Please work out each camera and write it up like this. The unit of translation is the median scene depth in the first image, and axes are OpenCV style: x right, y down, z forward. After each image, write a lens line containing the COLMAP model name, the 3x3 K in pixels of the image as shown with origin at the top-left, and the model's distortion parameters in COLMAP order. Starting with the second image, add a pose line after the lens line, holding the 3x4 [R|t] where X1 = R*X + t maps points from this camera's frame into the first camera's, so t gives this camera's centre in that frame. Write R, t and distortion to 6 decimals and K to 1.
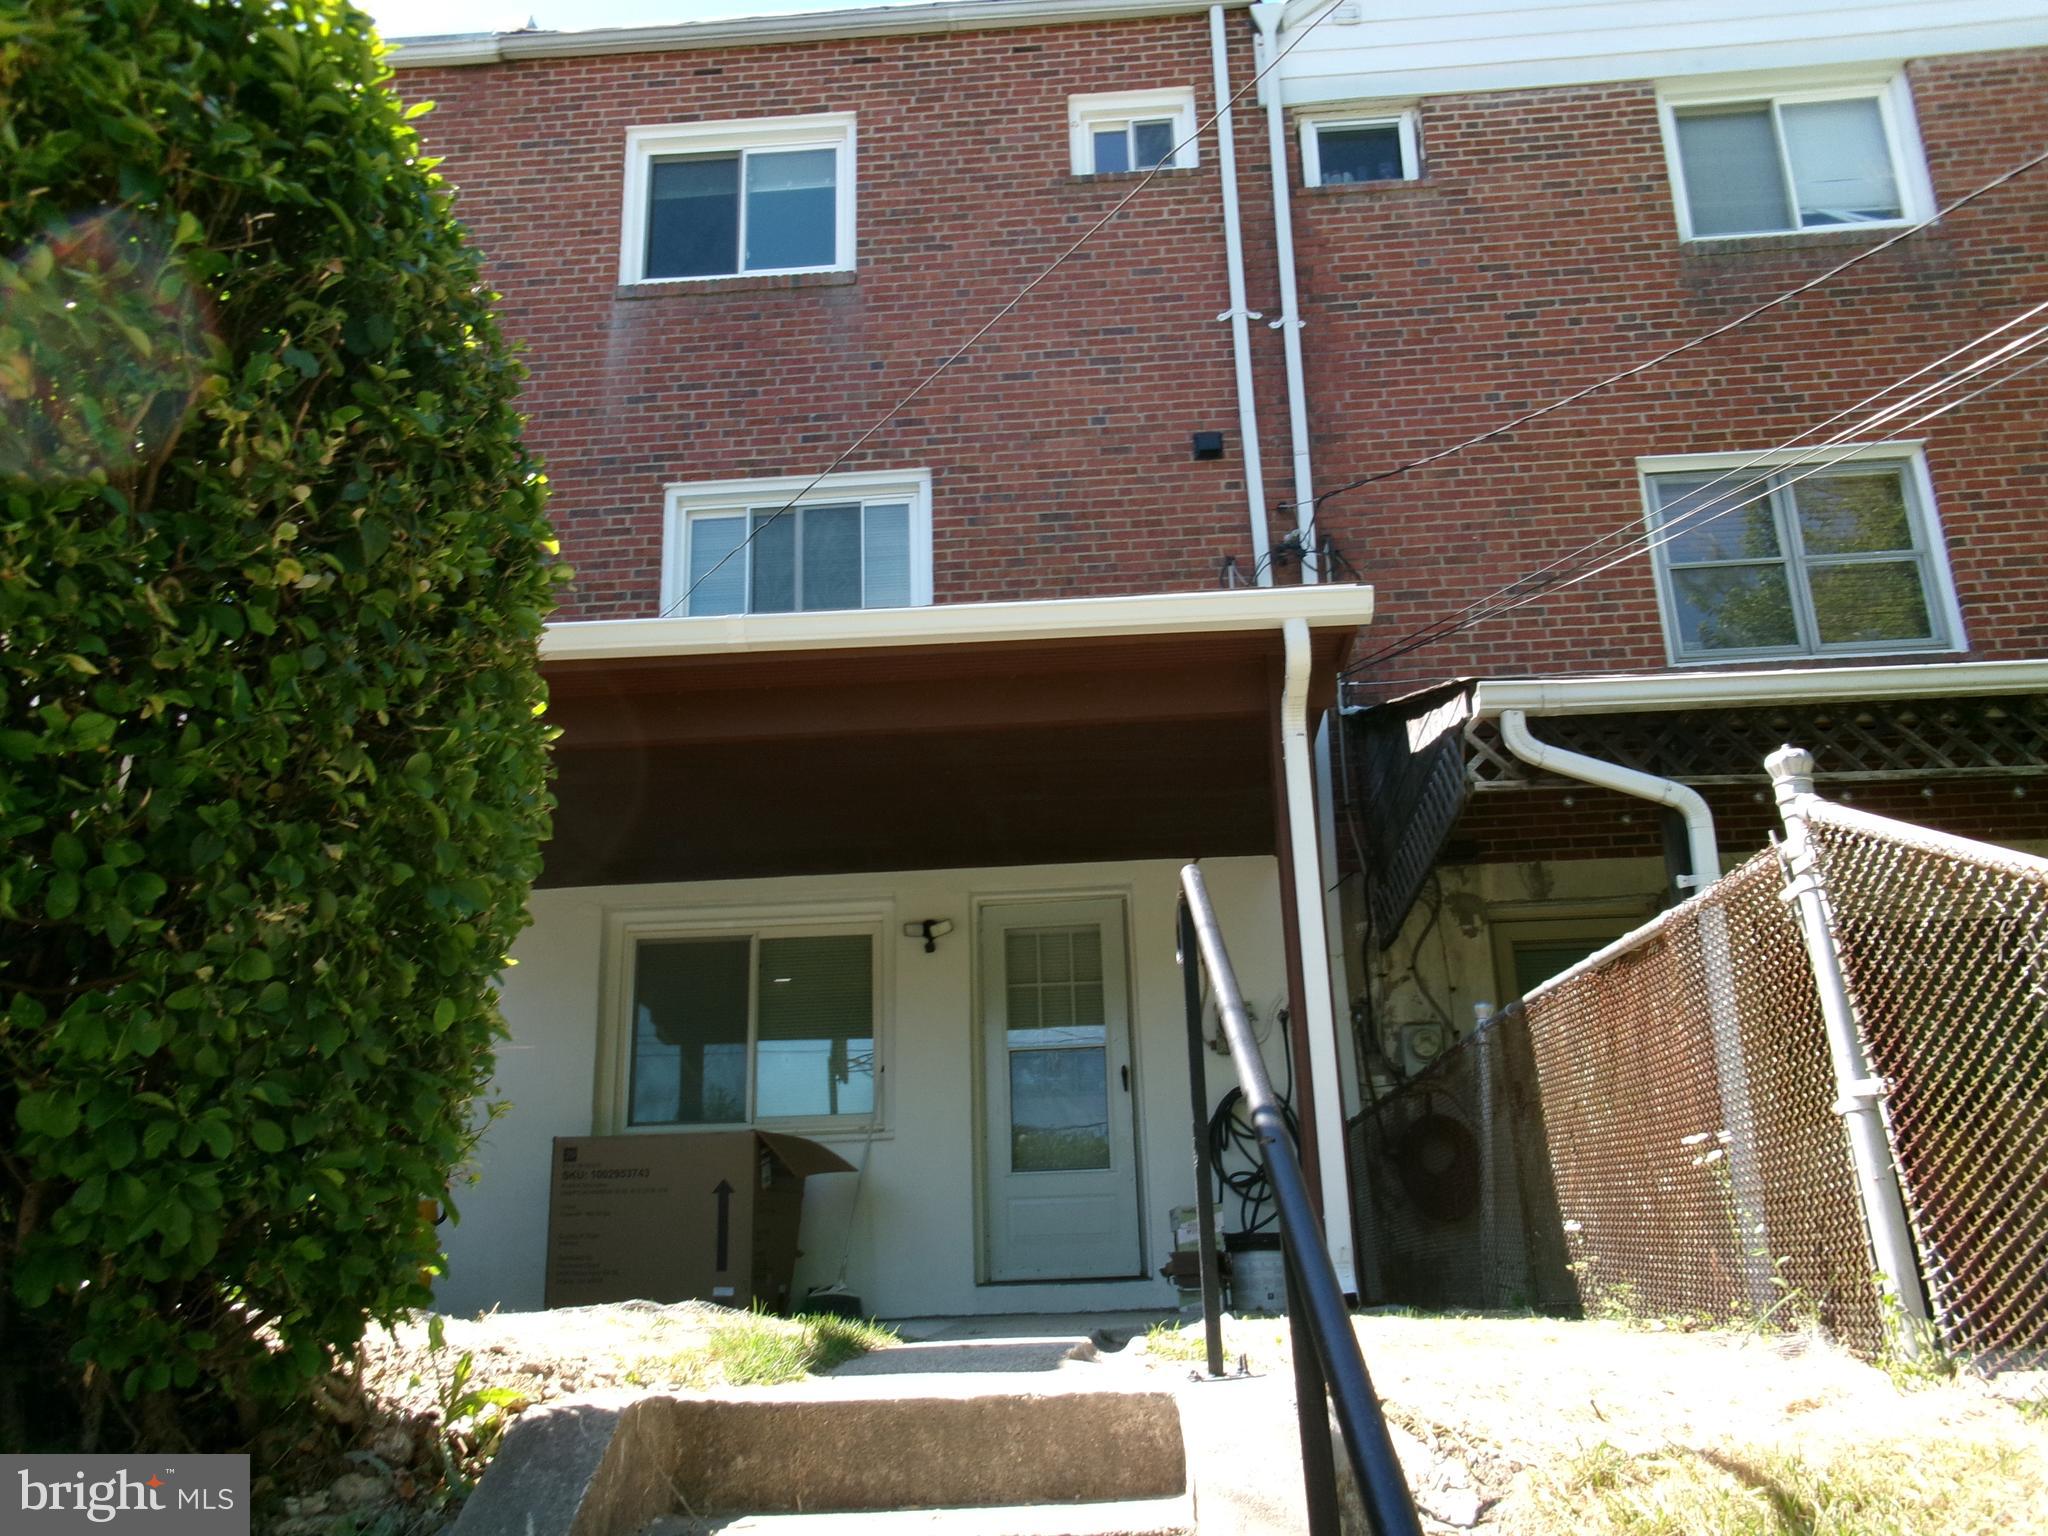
lens RADIAL K [[1696.3, 0, 995.2], [0, 1696.3, 777.4], [0, 0, 1]] dist [0.016098, -0.003355]
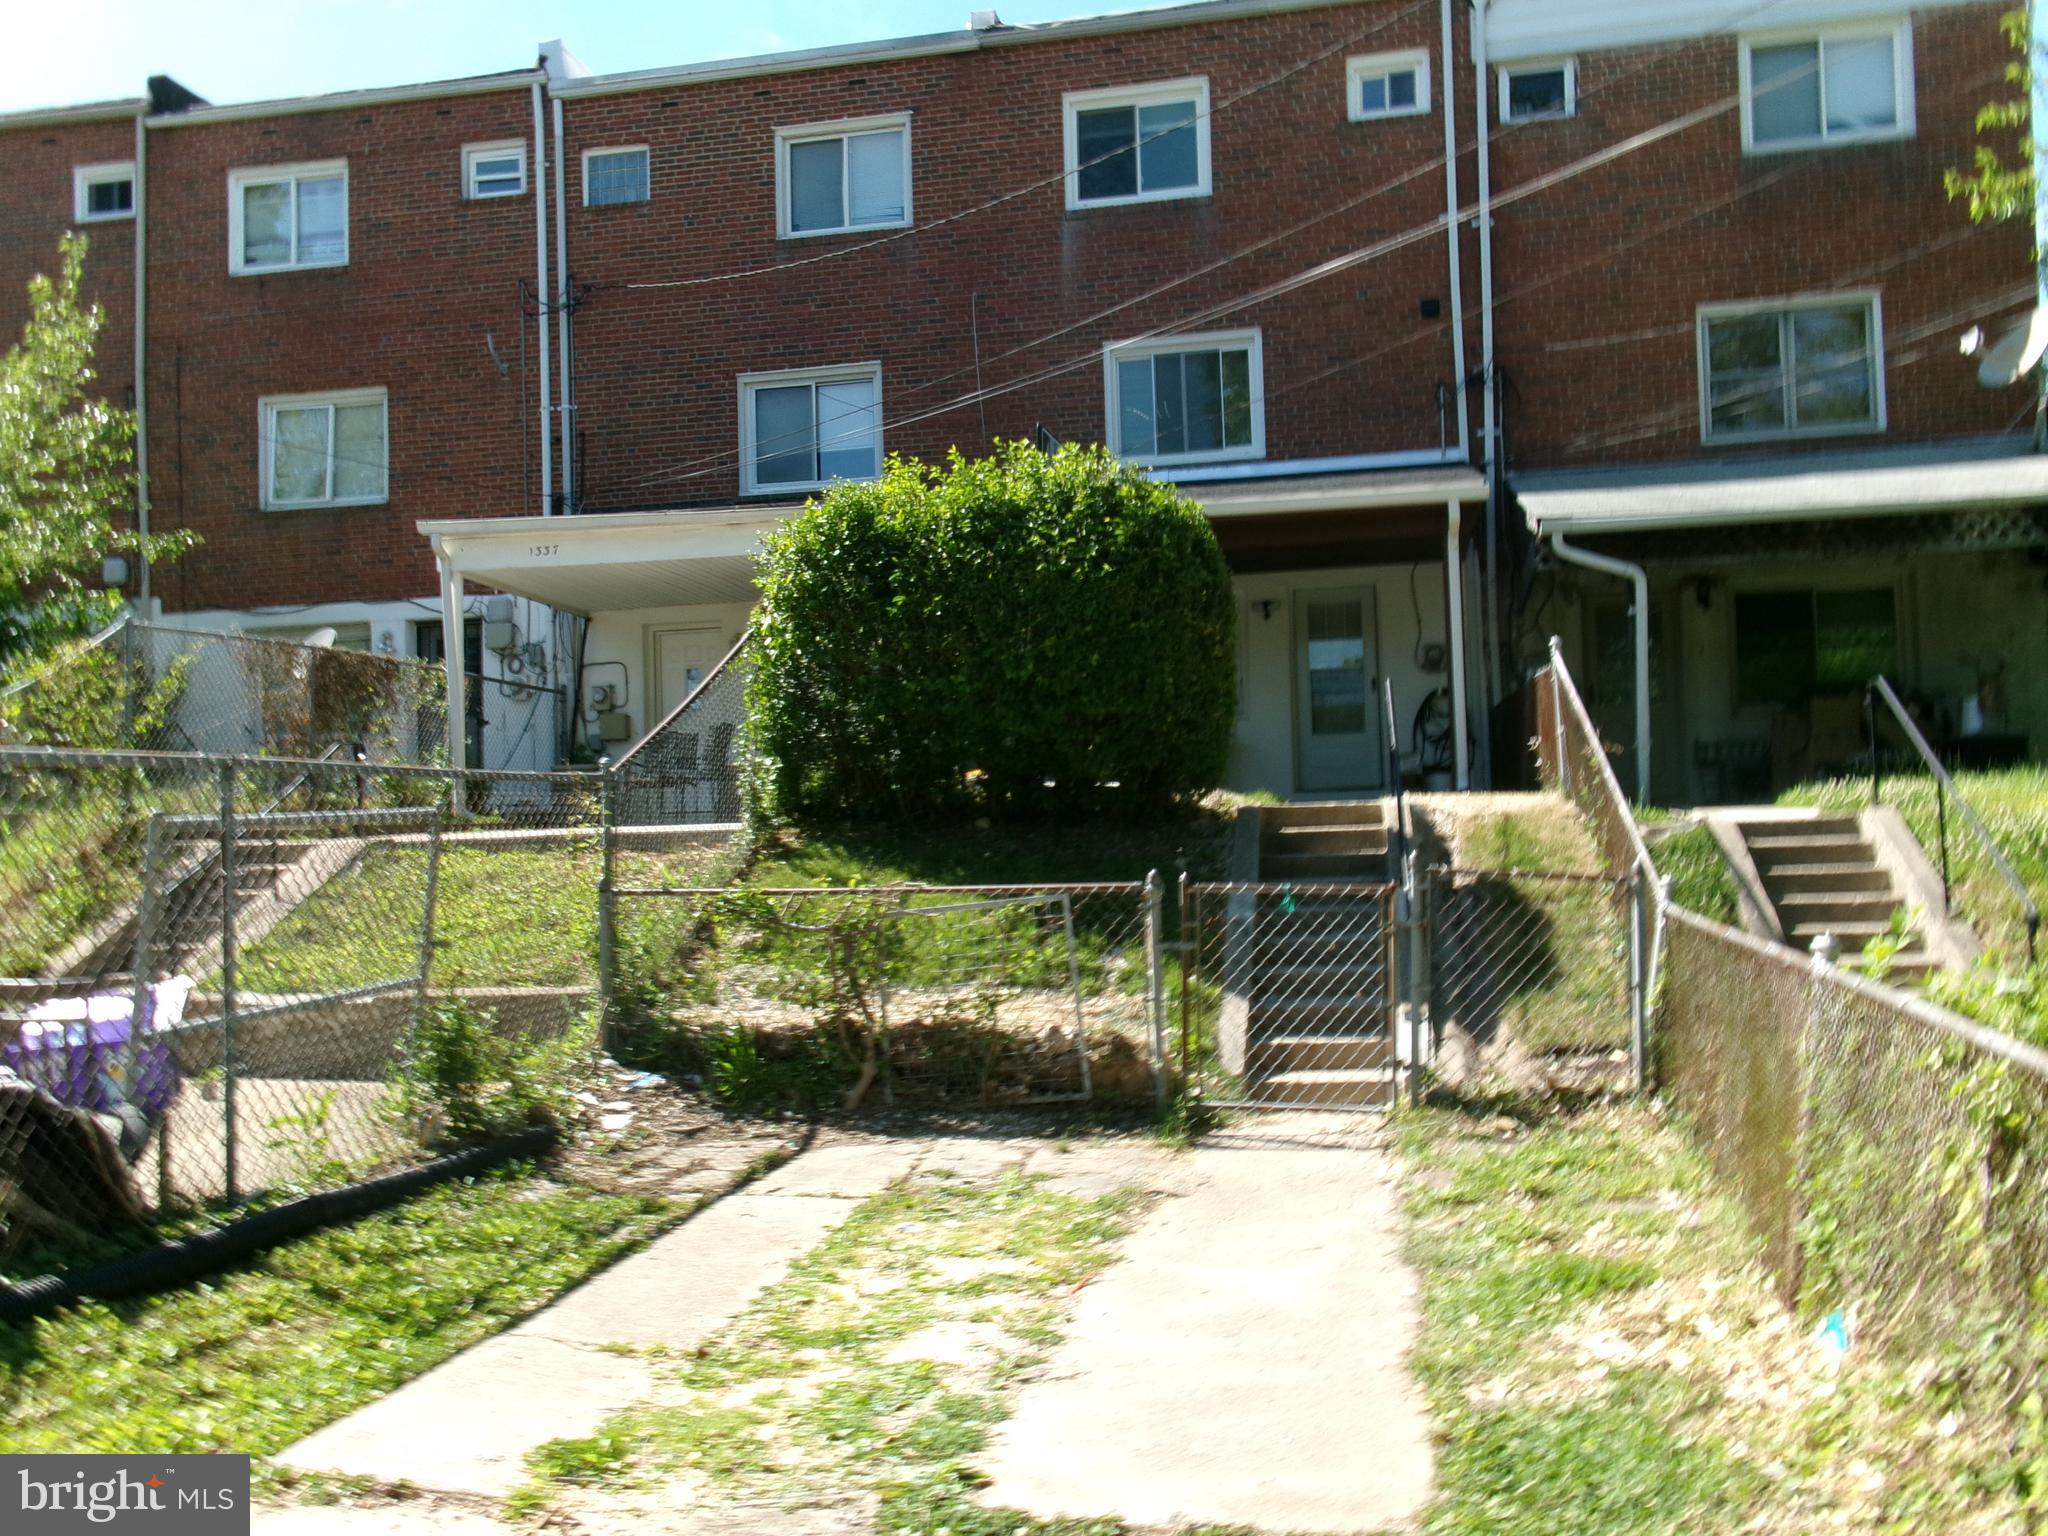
lens RADIAL K [[1696.3, 0, 995.2], [0, 1696.3, 777.4], [0, 0, 1]] dist [0.016098, -0.003355]
pose [[0.988570, -0.007832, -0.150556, -0.064393], [0.049195, 0.960744, 0.273040, -0.299177], [0.142507, -0.277326, 0.950148, -1.015249]]
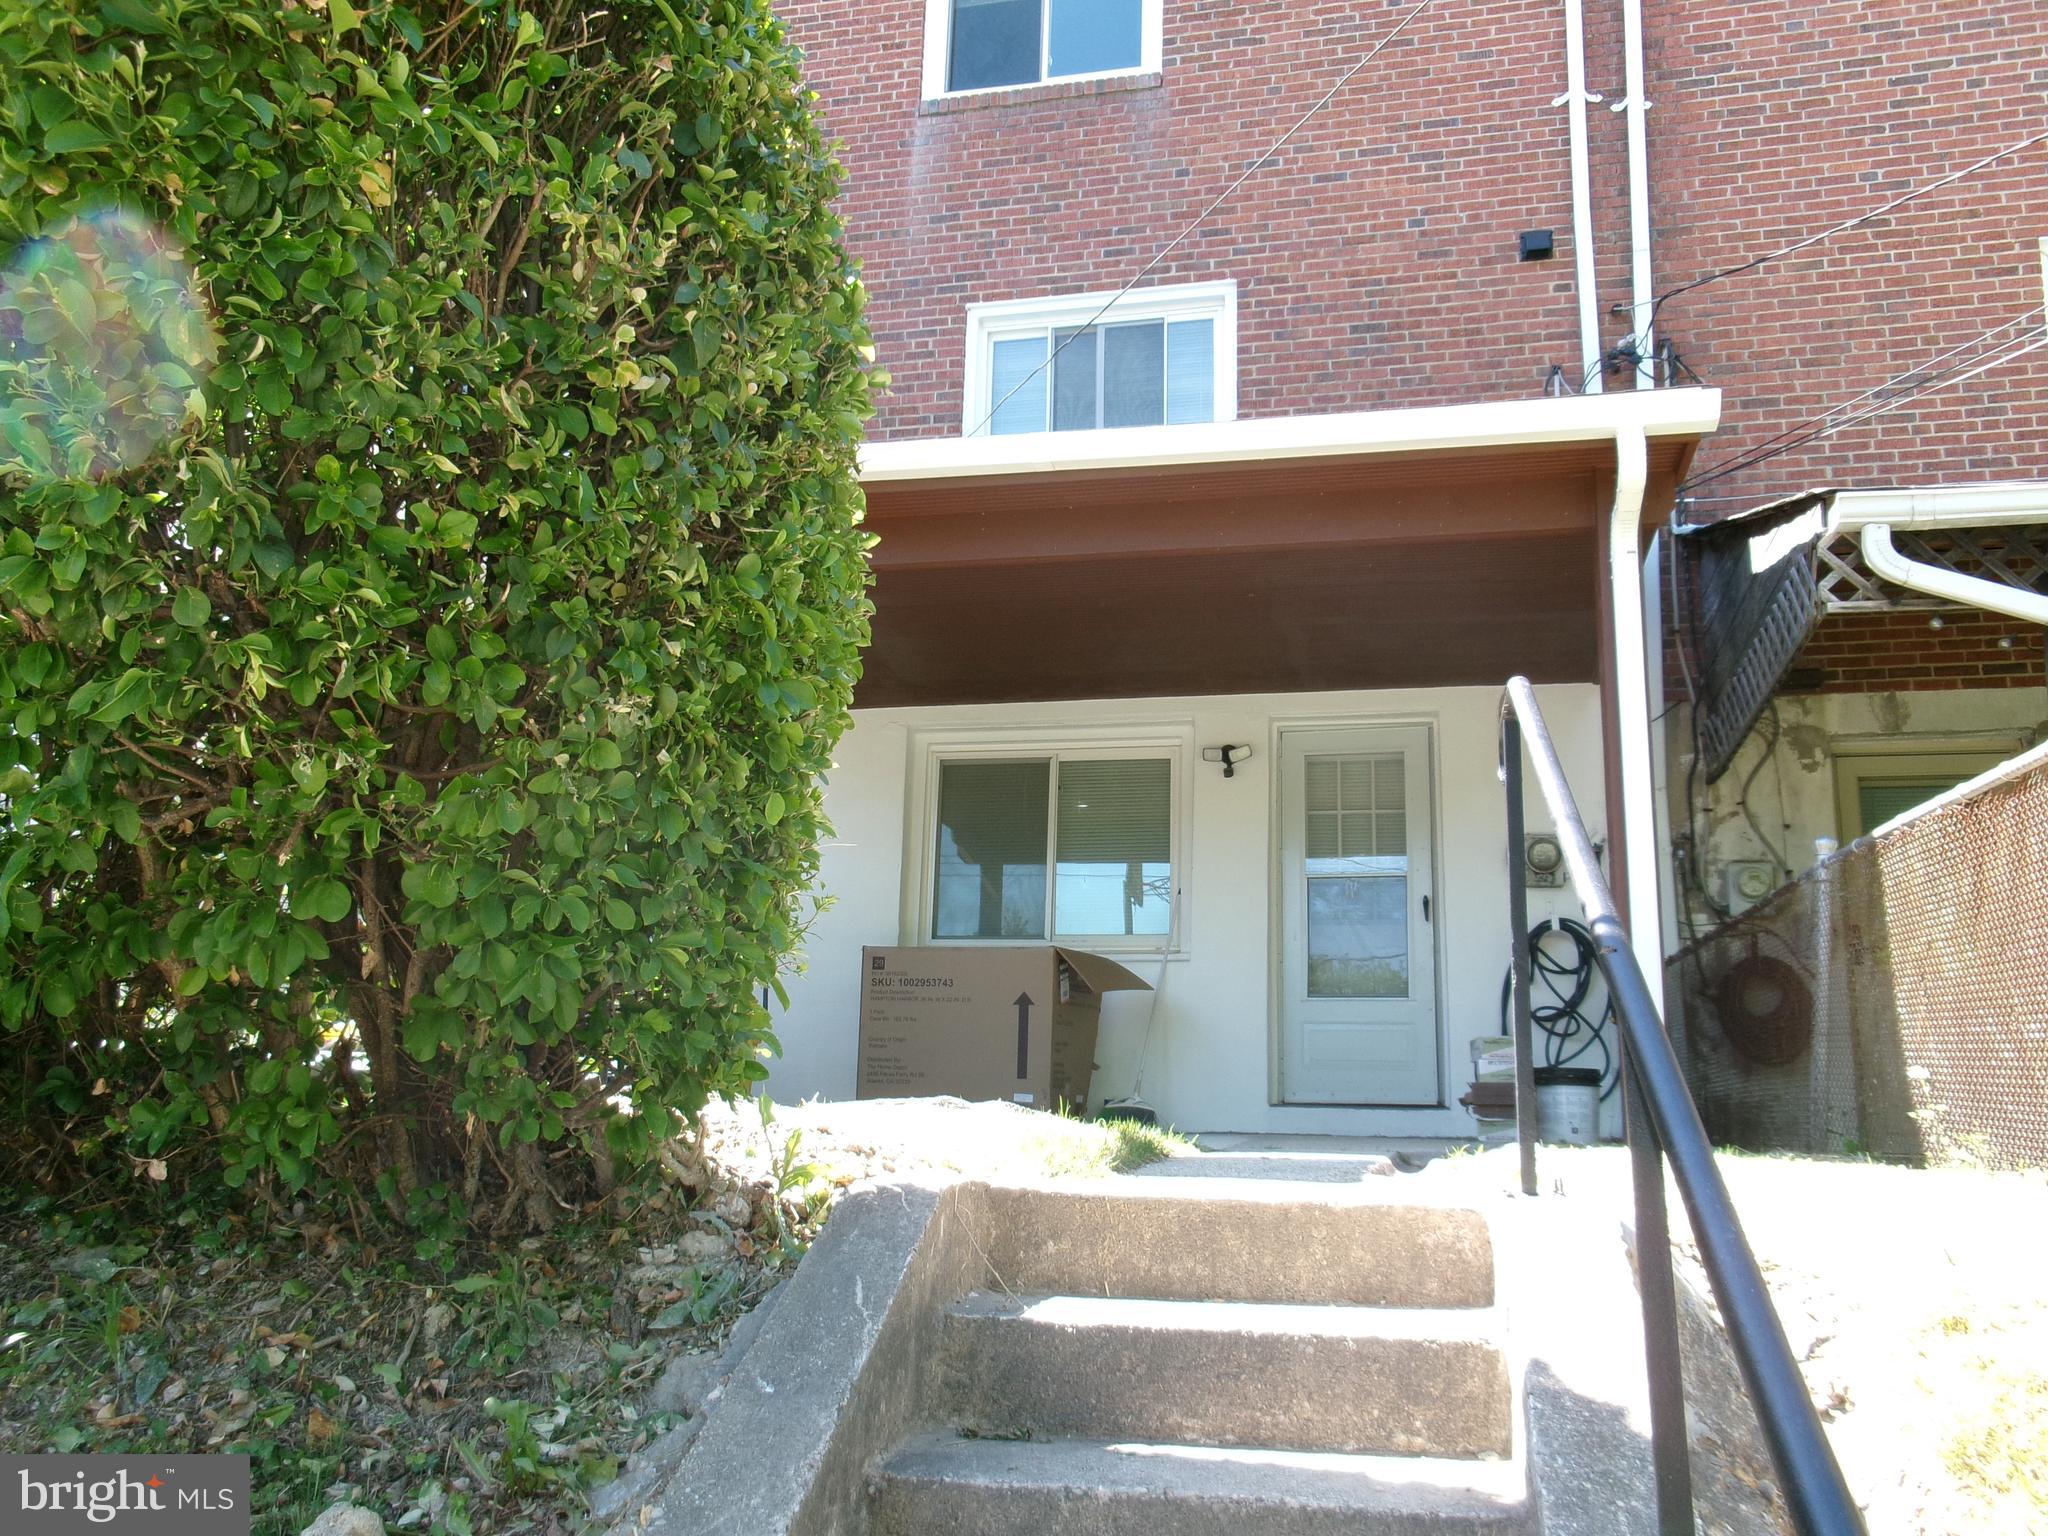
lens RADIAL K [[1693.8, 0, 997.3], [0, 1693.8, 774.3], [0, 0, 1]] dist [0.002973, 0.036929]
pose [[0.985286, 0.018793, -0.169878, -0.003976], [-0.001992, 0.995132, 0.098532, 0.004457], [0.170903, -0.096744, 0.980527, 0.002393]]
